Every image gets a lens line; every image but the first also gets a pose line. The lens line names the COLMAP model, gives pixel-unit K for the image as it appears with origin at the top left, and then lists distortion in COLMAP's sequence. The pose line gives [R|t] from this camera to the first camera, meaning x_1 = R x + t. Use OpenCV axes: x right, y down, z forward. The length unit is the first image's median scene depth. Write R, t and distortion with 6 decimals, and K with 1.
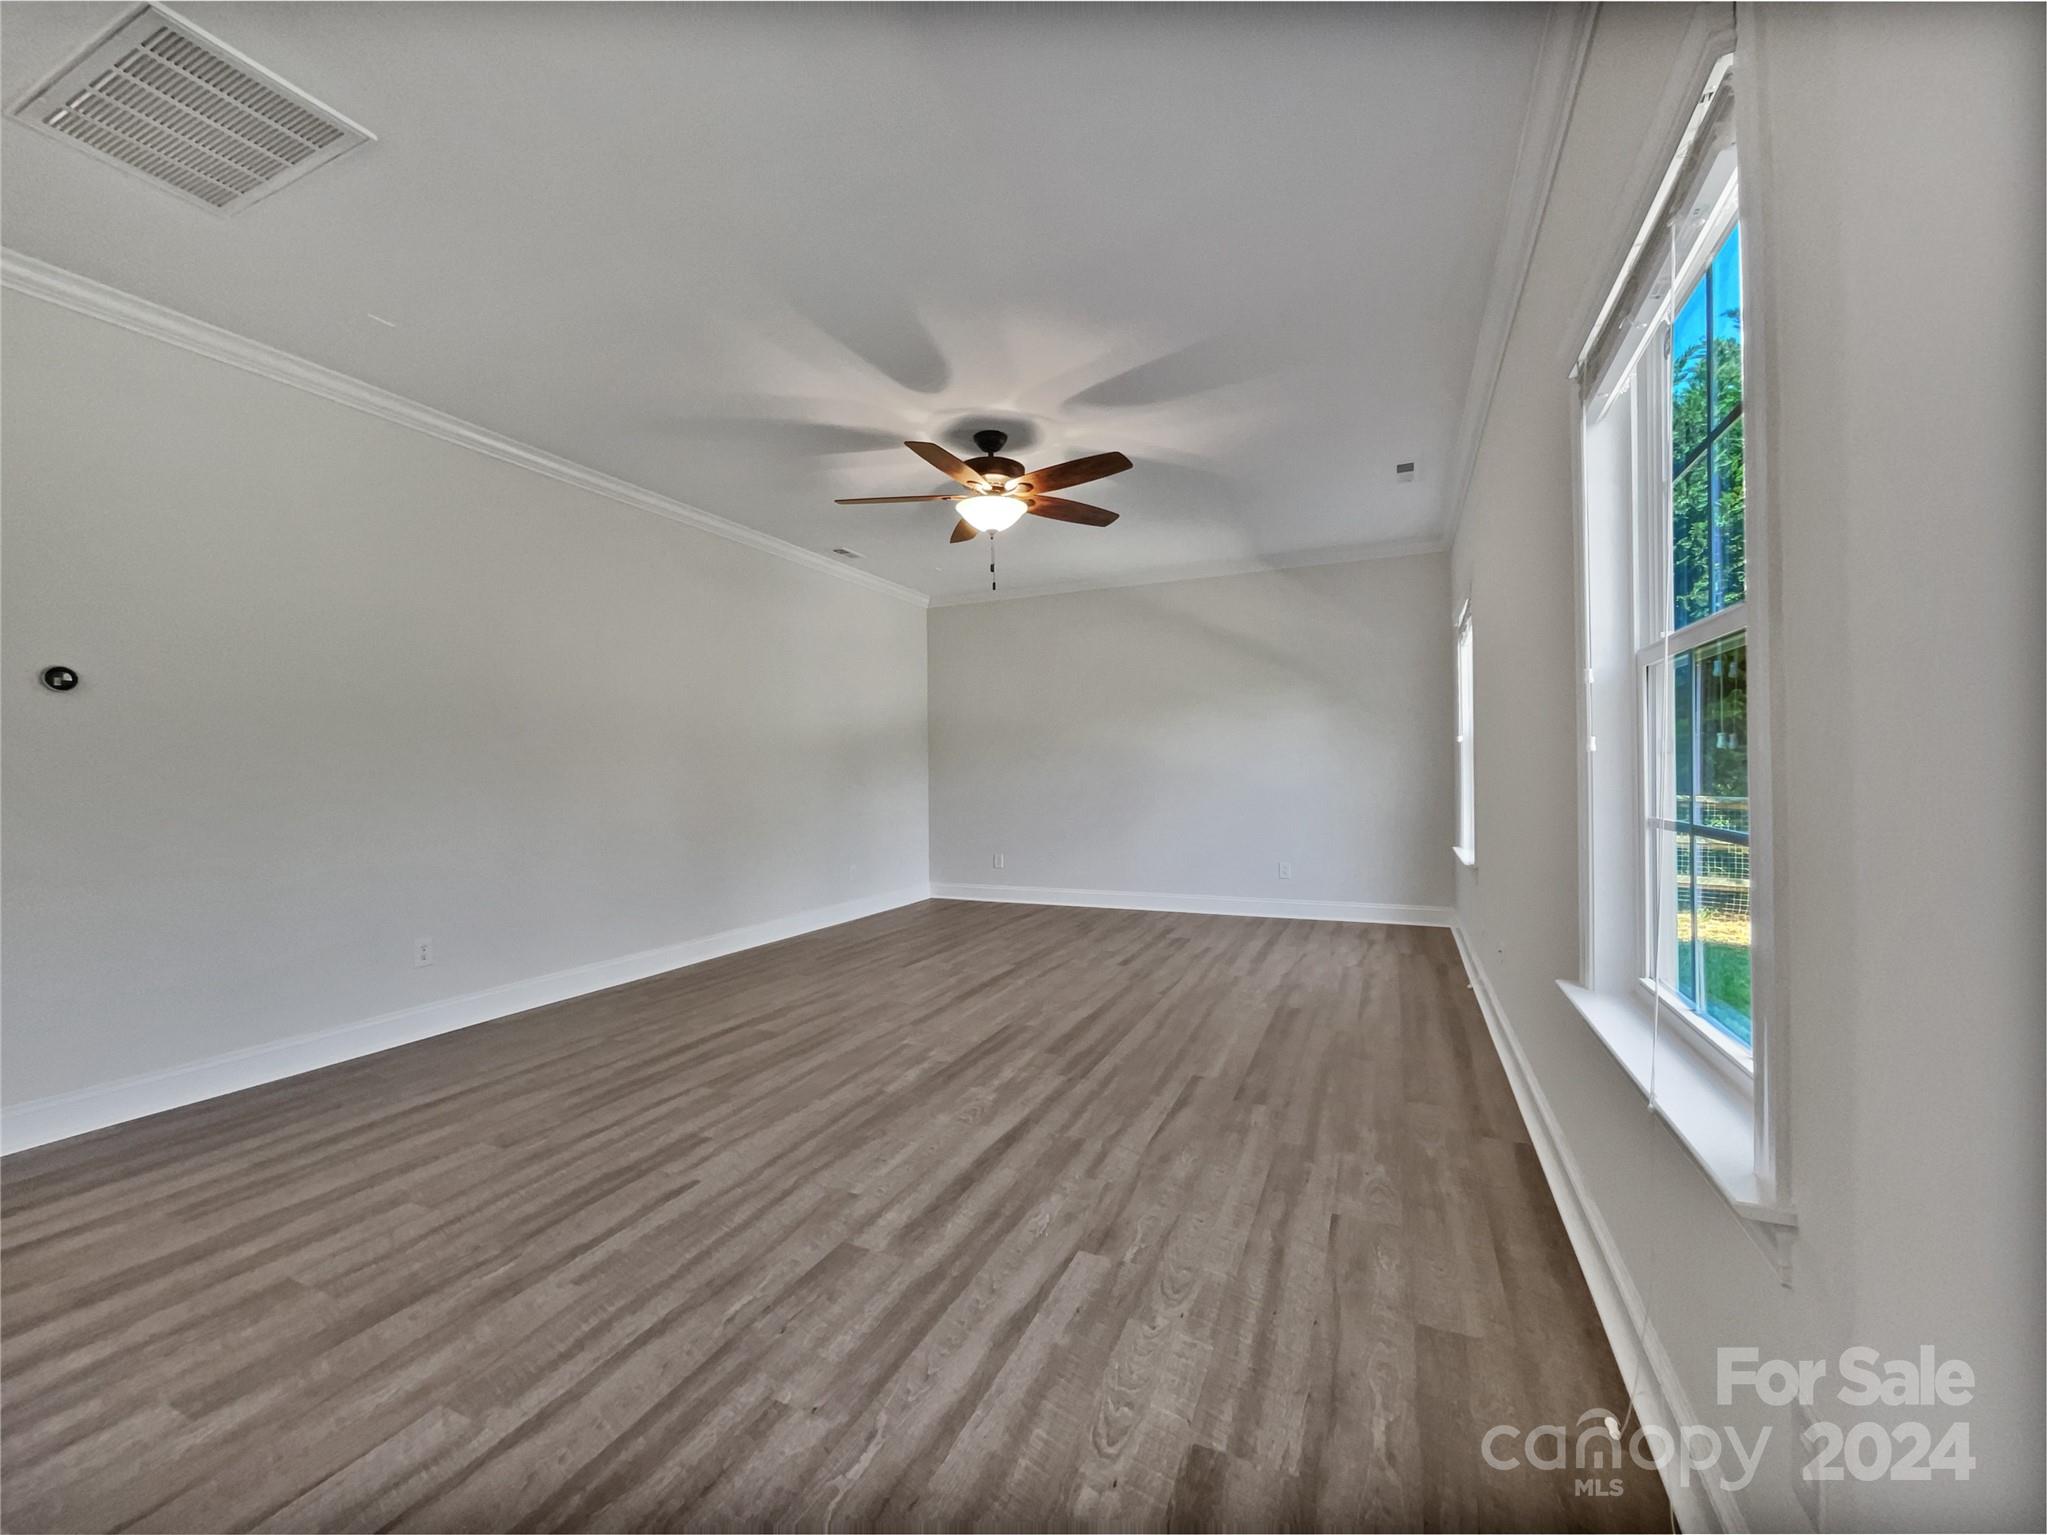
lens RADIAL K [[841.4, 0, 1015.6], [0, 841.4, 772.6], [0, 0, 1]] dist [-0.000879, -0.000071]
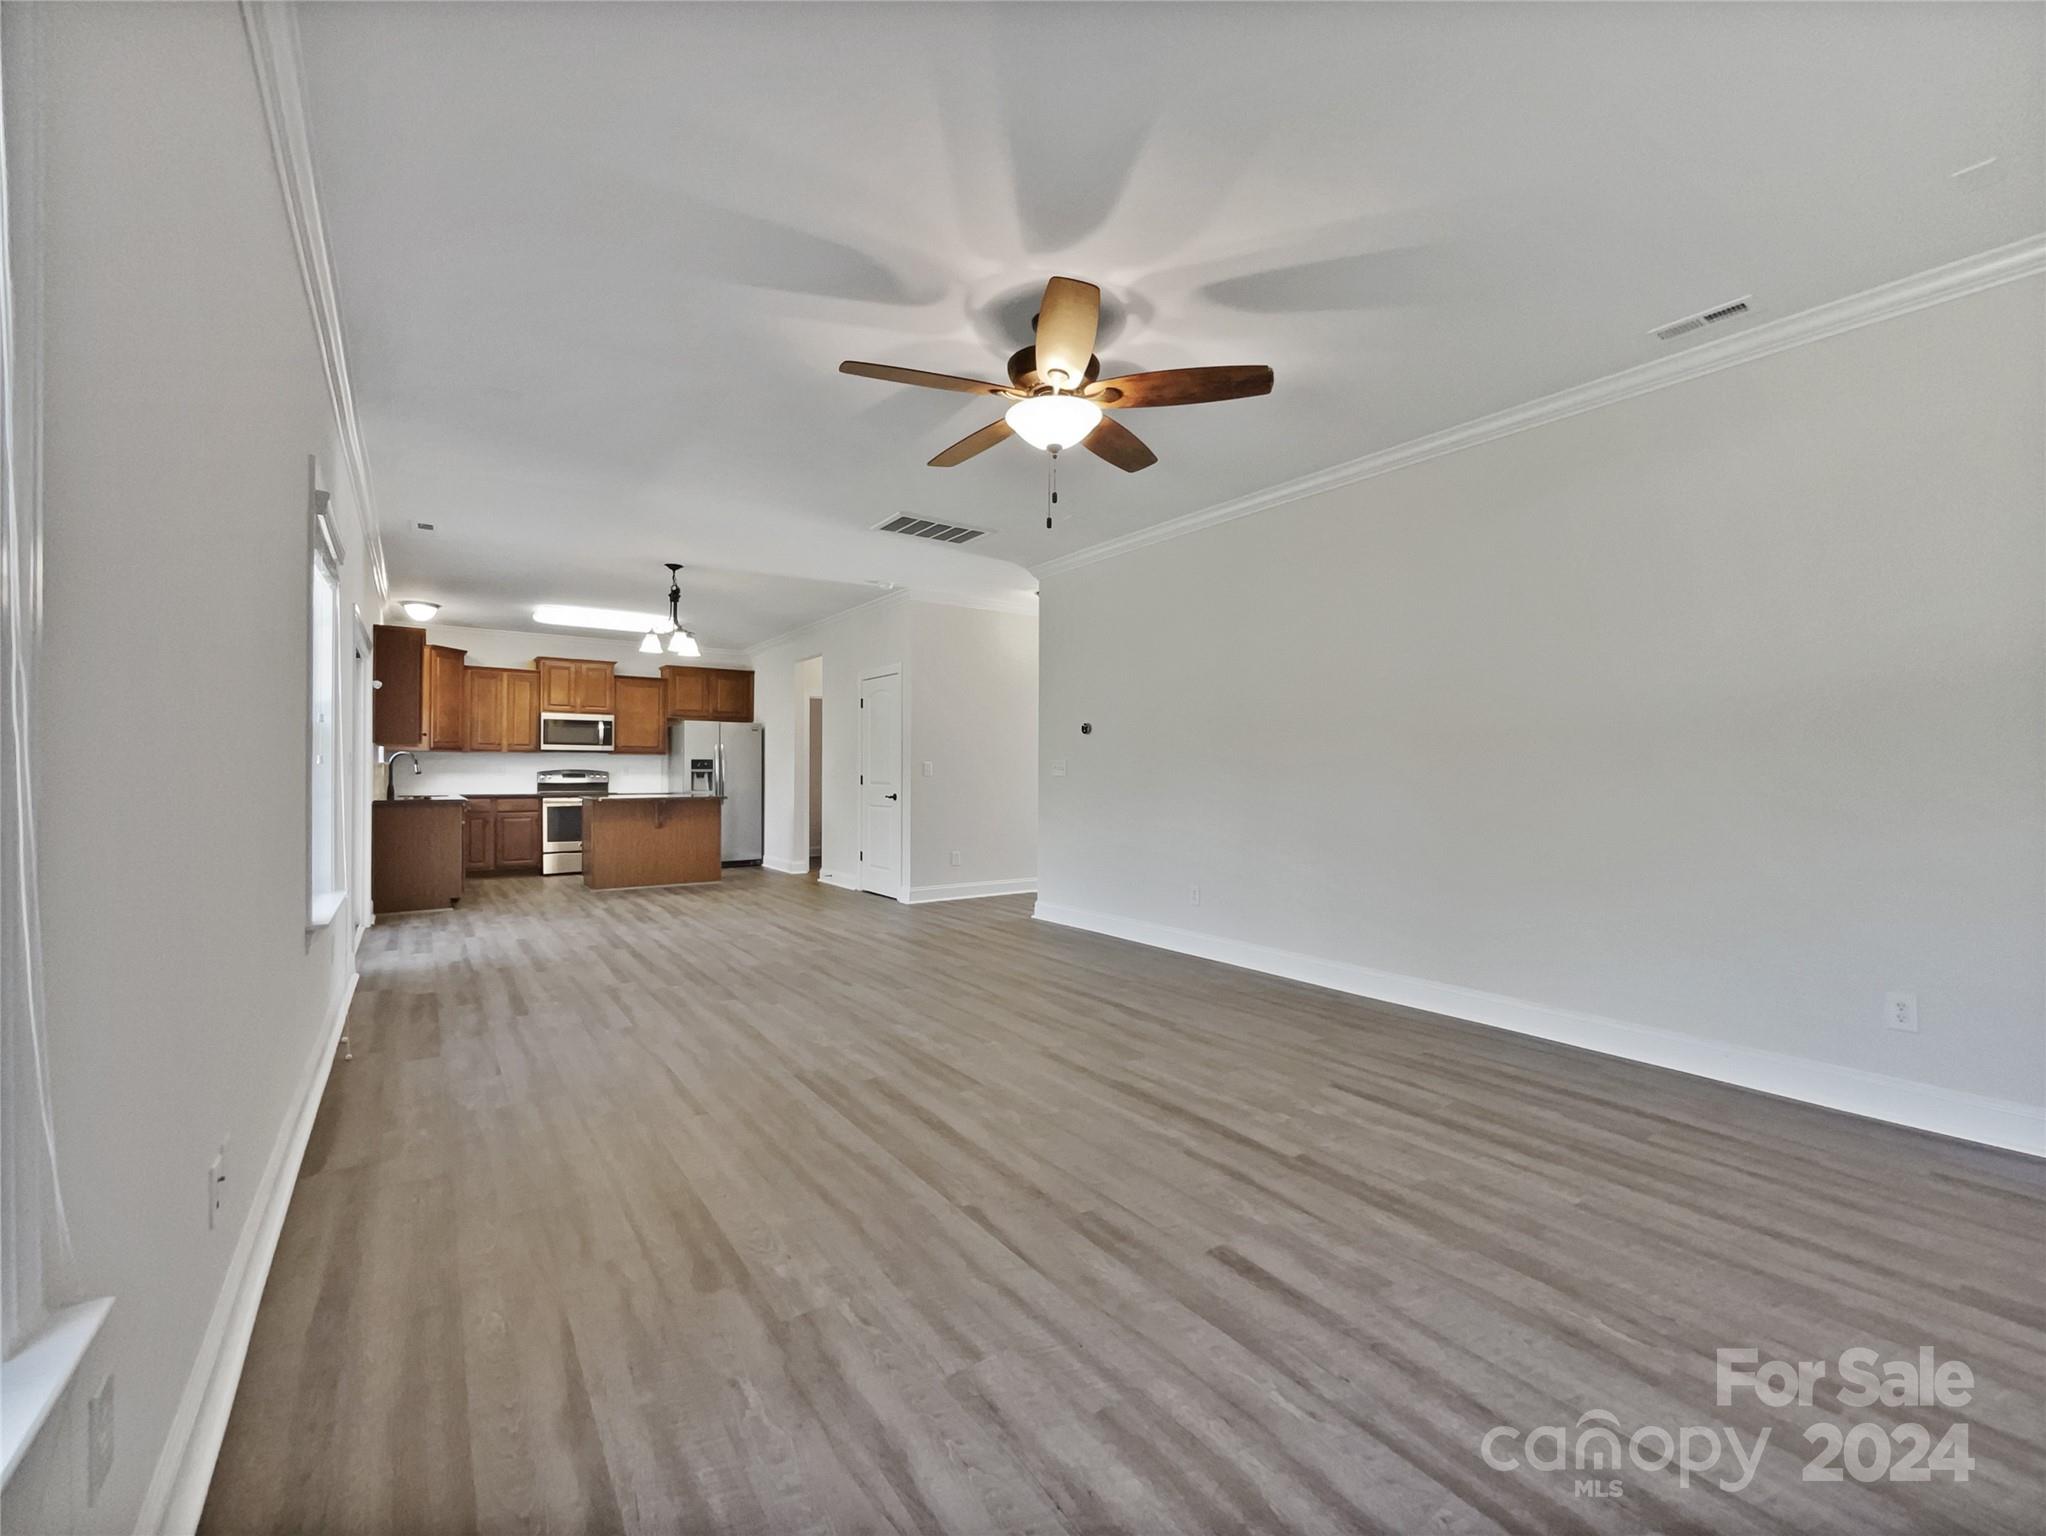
lens RADIAL K [[841.0, 0, 1015.1], [0, 841.0, 773.1], [0, 0, 1]] dist [-0.000879, -0.000071]
pose [[-0.513680, 0.006697, -0.857956, 0.763153], [0.004398, 0.999977, 0.005173, -0.006444], [0.857971, -0.001116, -0.513697, 1.643679]]
